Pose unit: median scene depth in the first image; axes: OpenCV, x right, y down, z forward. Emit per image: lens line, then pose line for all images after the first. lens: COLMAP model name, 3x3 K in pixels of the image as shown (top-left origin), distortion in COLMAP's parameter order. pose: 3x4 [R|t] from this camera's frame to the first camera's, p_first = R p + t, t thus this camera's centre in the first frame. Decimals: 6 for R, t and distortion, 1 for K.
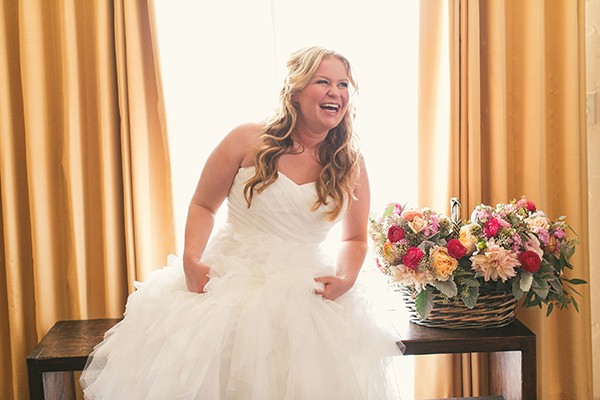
lens RADIAL K [[860.6, 0, 300.0], [0, 860.6, 200.0], [0, 0, 1]] dist [0.009012, -0.003815]
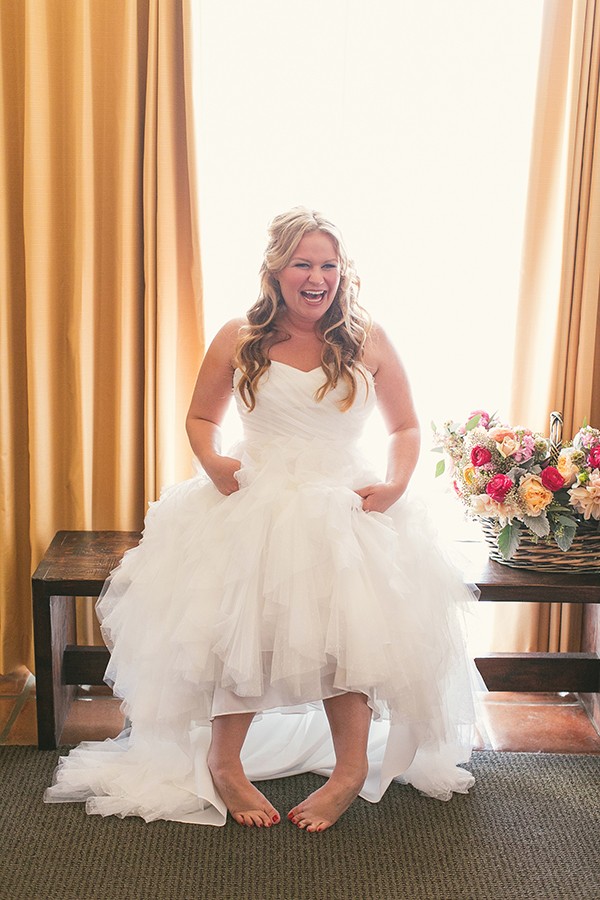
lens RADIAL K [[1290.9, 0, 307.7], [0, 1290.9, 450.0], [0, 0, 1]] dist [0.009012, -0.003815]
pose [[0.998107, 0.059986, -0.013578, -0.036614], [-0.058405, 0.993624, 0.096433, -0.074892], [0.019276, -0.095457, 0.995247, -0.228478]]
